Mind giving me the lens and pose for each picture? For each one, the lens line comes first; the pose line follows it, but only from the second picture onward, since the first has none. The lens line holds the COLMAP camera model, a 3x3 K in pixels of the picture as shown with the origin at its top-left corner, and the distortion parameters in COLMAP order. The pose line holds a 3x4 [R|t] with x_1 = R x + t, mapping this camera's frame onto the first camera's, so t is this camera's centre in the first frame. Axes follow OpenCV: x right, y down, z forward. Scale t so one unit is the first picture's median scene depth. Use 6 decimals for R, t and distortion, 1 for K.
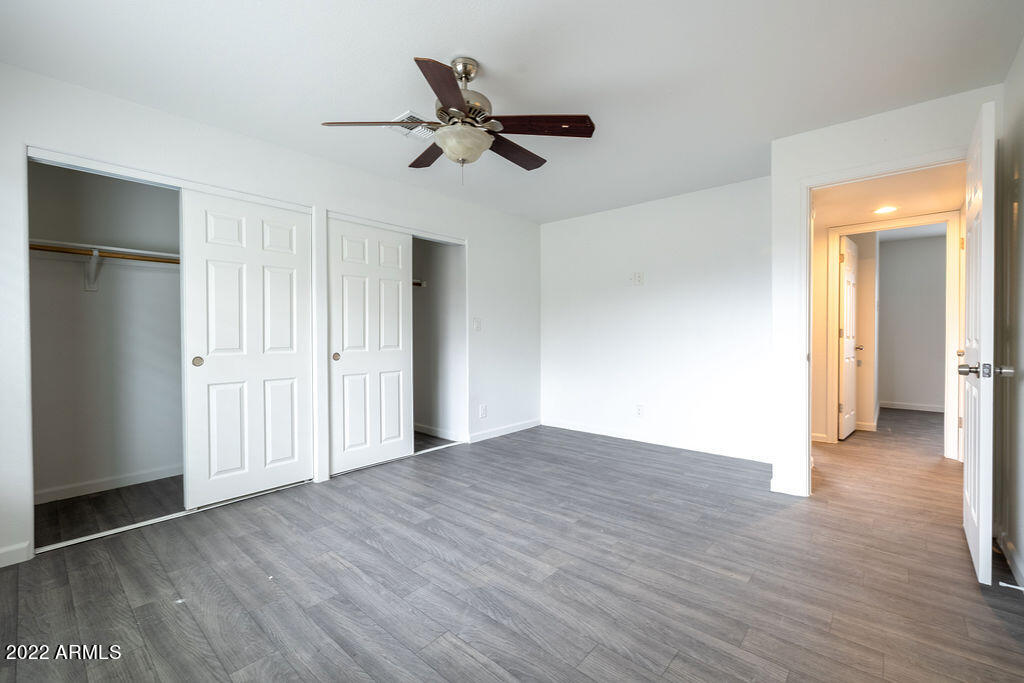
lens RADIAL K [[432.1, 0, 508.2], [0, 432.1, 339.2], [0, 0, 1]] dist [-0.001239, 0.001601]
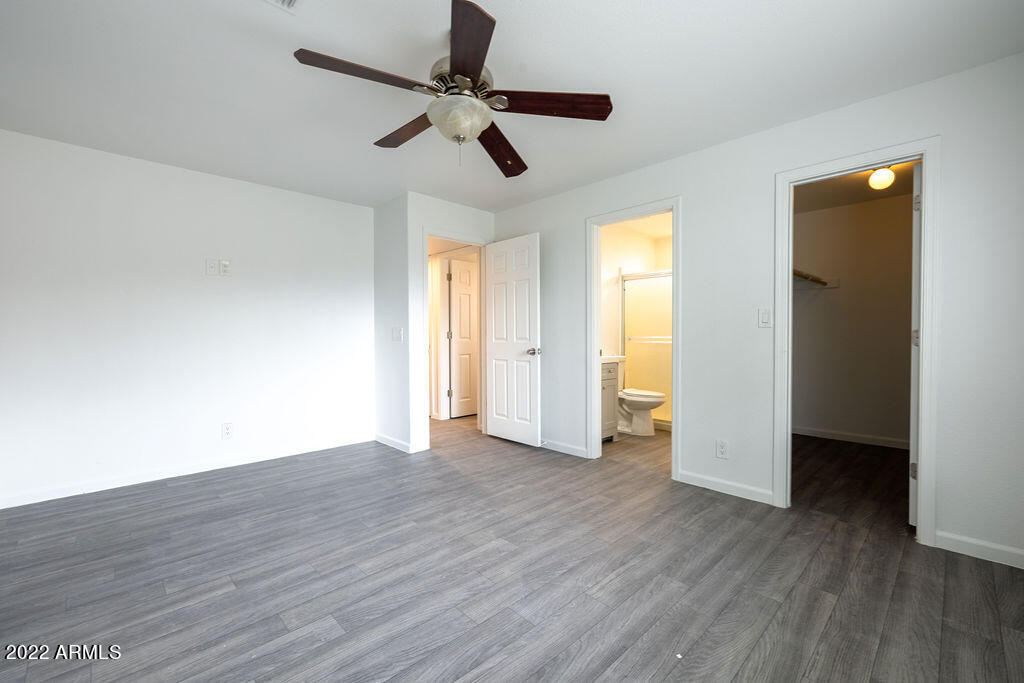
lens RADIAL K [[432.1, 0, 510.0], [0, 432.1, 342.3], [0, 0, 1]] dist [-0.001239, 0.001601]
pose [[0.080702, -0.015650, 0.996615, -0.887012], [0.015600, 0.999774, 0.014437, -0.007923], [-0.996616, 0.014382, 0.080928, 0.751740]]
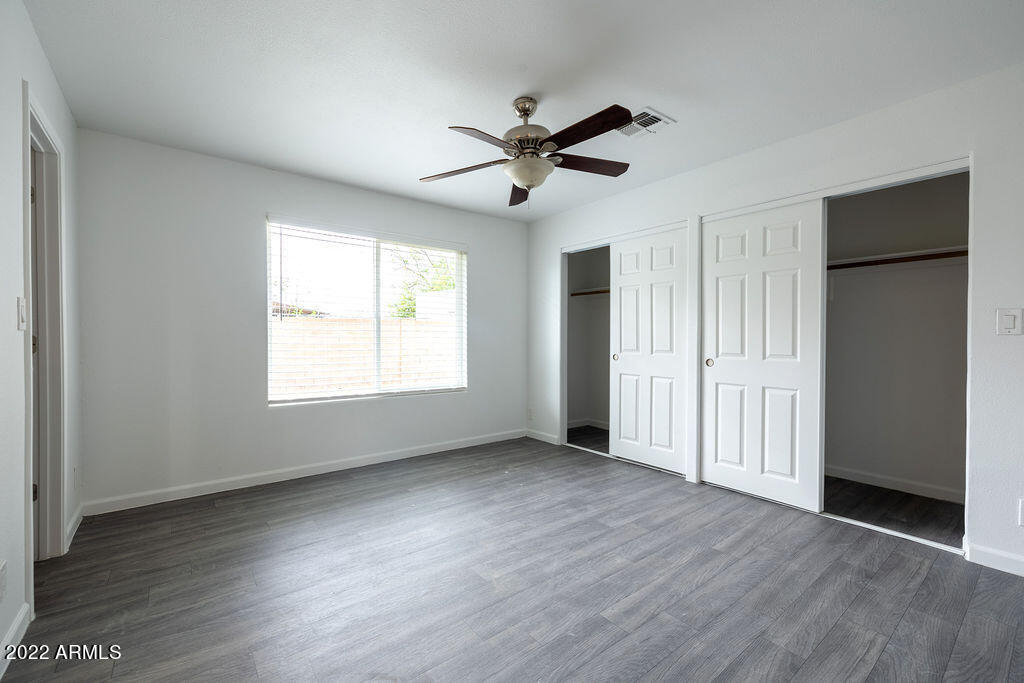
lens RADIAL K [[432.1, 0, 512.8], [0, 432.1, 341.7], [0, 0, 1]] dist [-0.001239, 0.001601]
pose [[-0.176237, 0.014013, -0.984248, 0.920254], [-0.013183, 0.999775, 0.016594, -0.025466], [0.984259, 0.015899, -0.176013, 1.052349]]
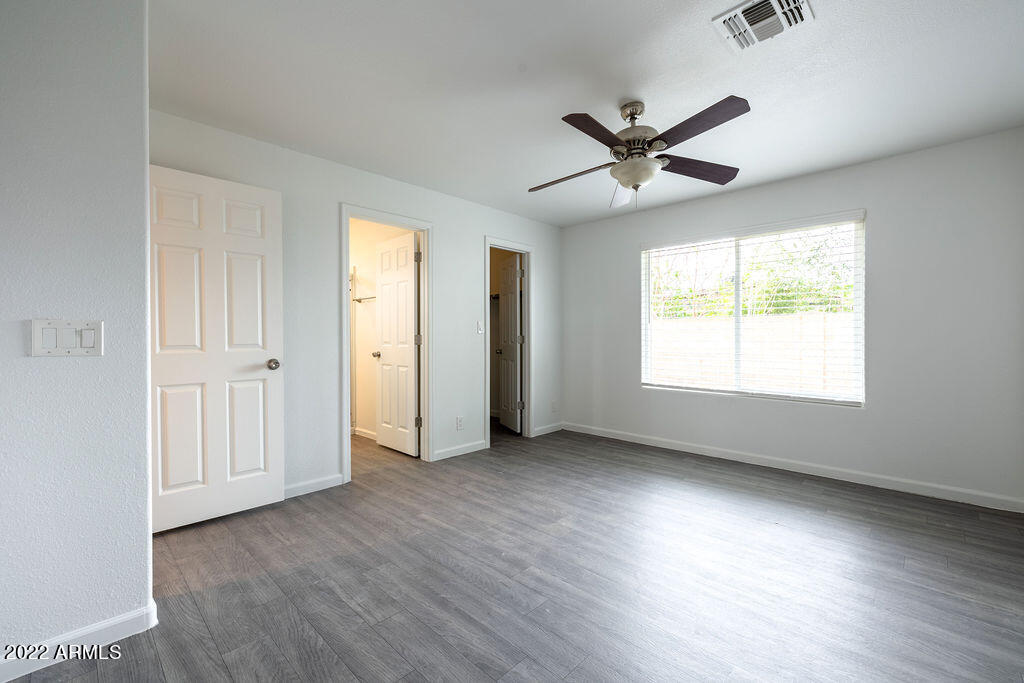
lens RADIAL K [[432.1, 0, 506.2], [0, 432.1, 336.1], [0, 0, 1]] dist [-0.001239, 0.001601]
pose [[-0.998792, 0.007222, 0.048612, 0.168615], [0.007666, 0.999931, 0.008942, -0.026929], [-0.048544, 0.009303, -0.998778, 1.967631]]
